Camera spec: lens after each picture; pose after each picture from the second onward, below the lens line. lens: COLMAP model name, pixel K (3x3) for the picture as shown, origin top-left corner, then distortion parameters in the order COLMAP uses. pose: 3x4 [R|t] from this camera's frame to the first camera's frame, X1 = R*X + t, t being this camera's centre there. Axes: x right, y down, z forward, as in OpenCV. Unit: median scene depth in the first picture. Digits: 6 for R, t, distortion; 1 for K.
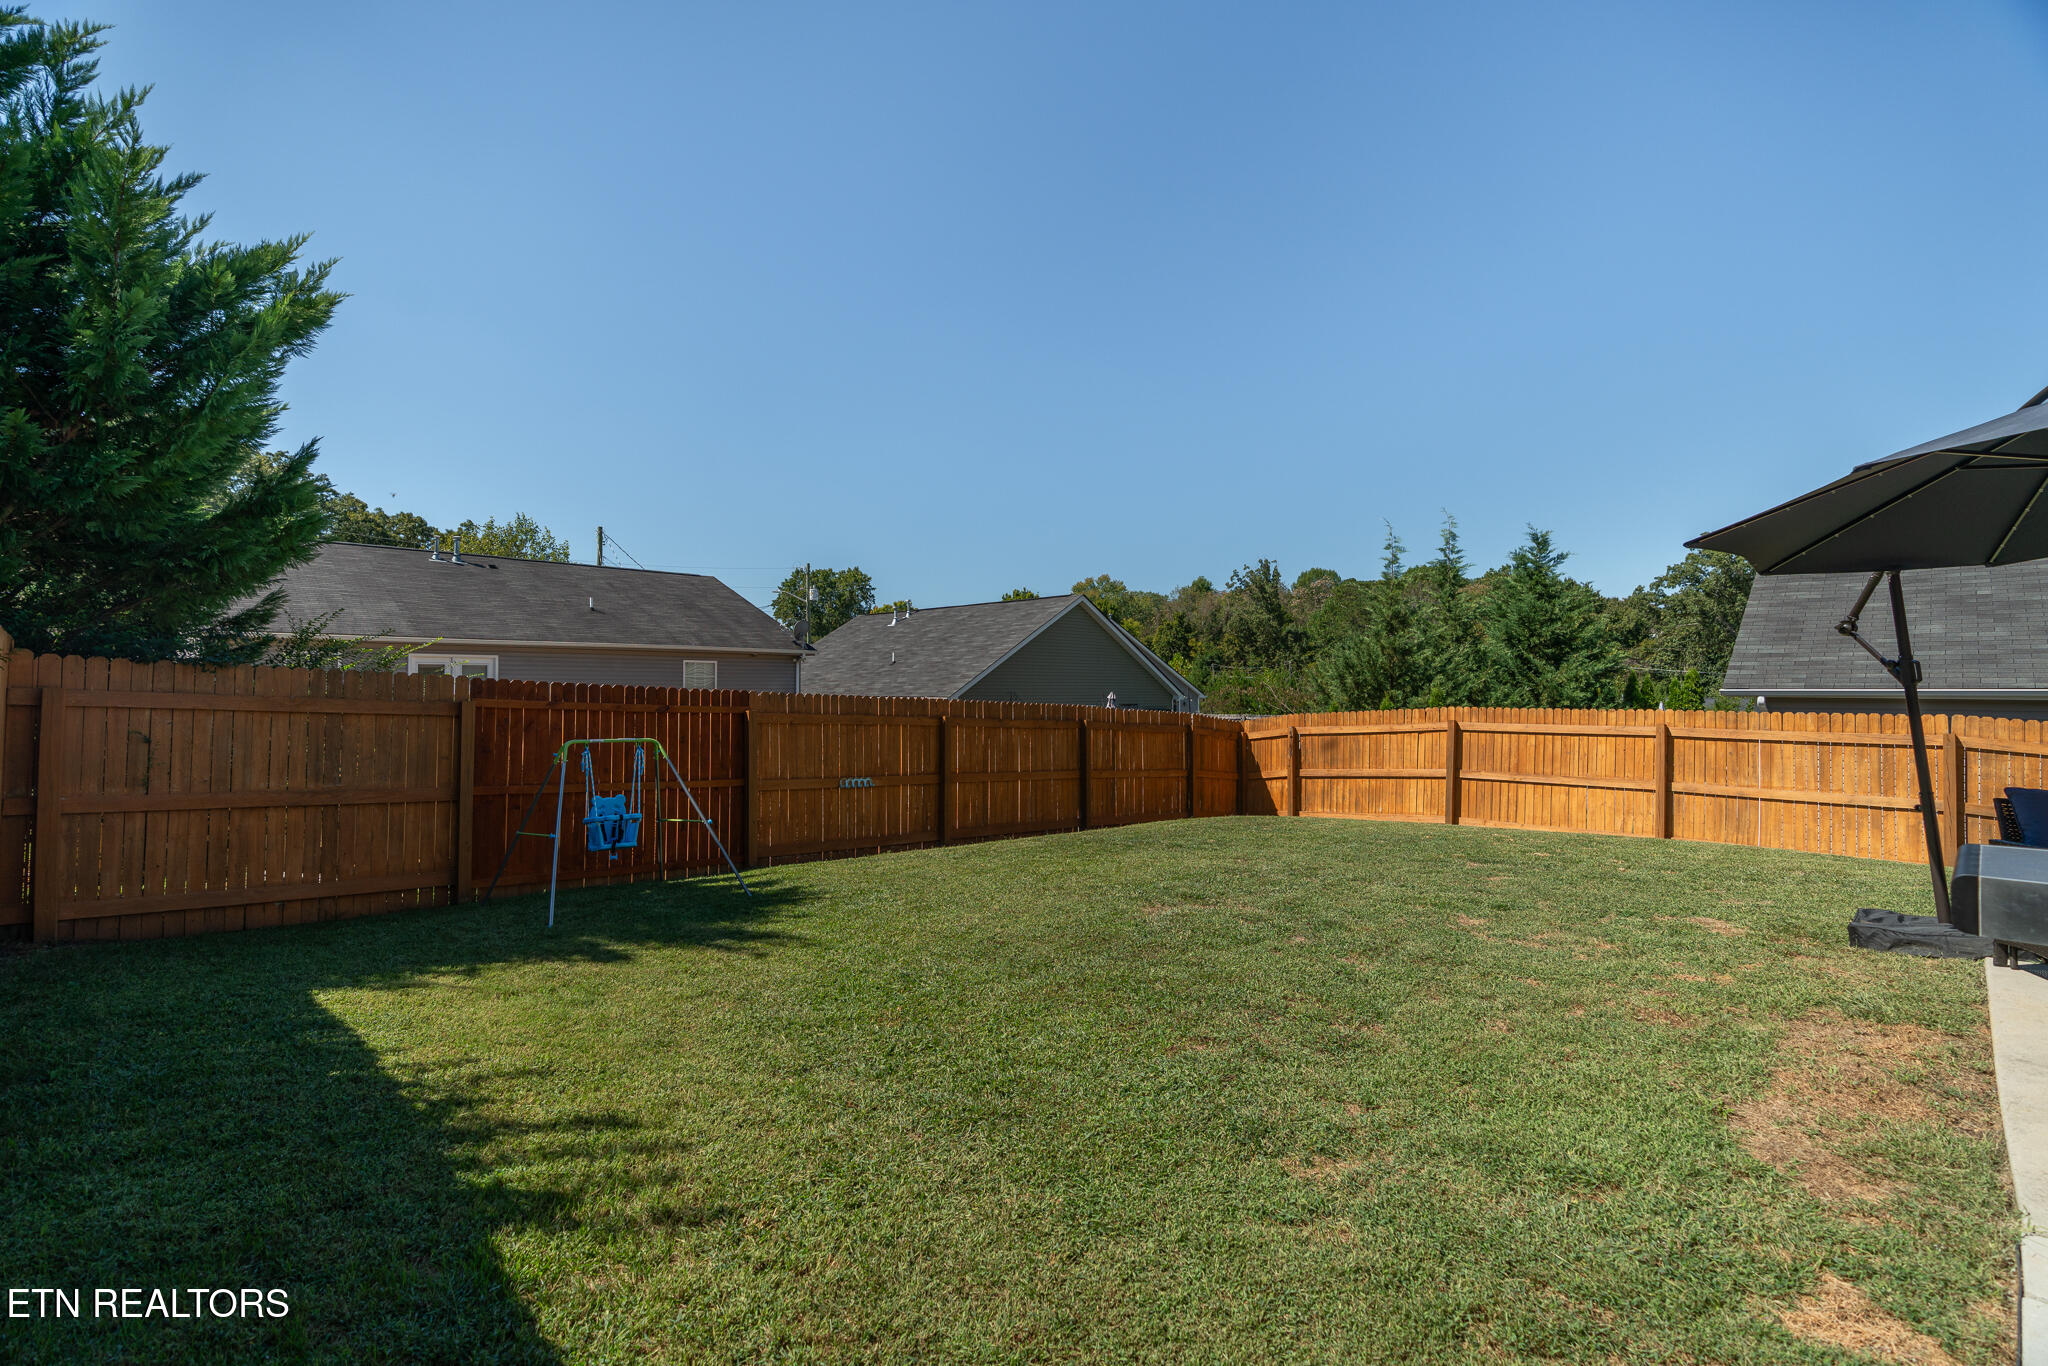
lens RADIAL K [[934.2, 0, 1021.3], [0, 934.2, 689.0], [0, 0, 1]] dist [-0.007941, 0.002179]
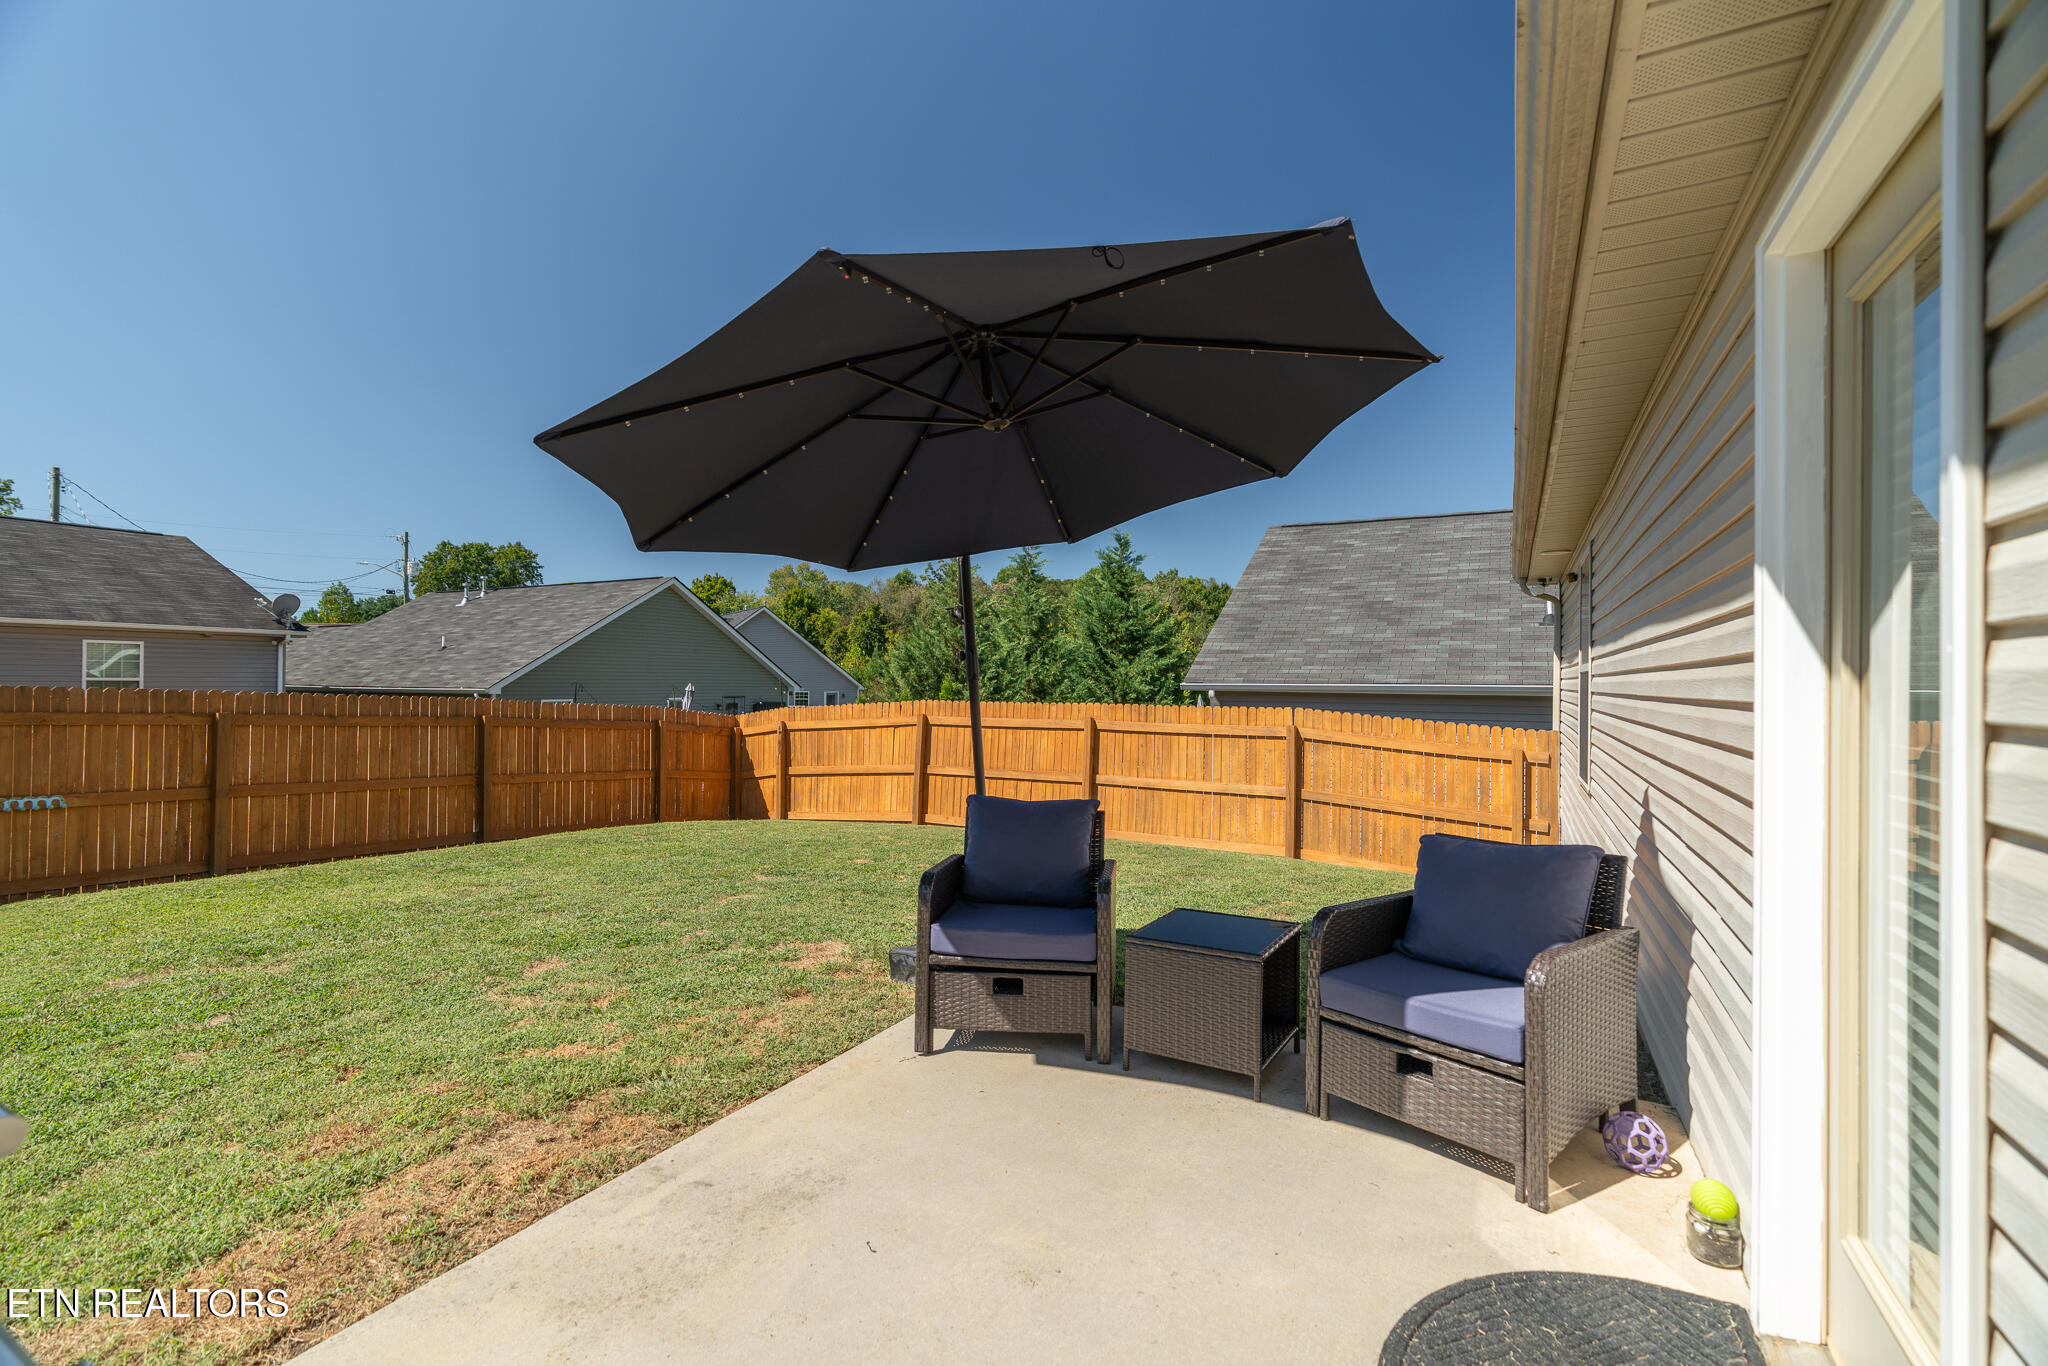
lens RADIAL K [[934.2, 0, 1028.1], [0, 934.2, 676.9], [0, 0, 1]] dist [-0.007941, 0.002179]
pose [[0.953927, 0.006783, 0.299961, 0.243607], [-0.005572, 0.999973, -0.004892, -0.000779], [-0.299986, 0.002996, 0.953939, 0.038366]]
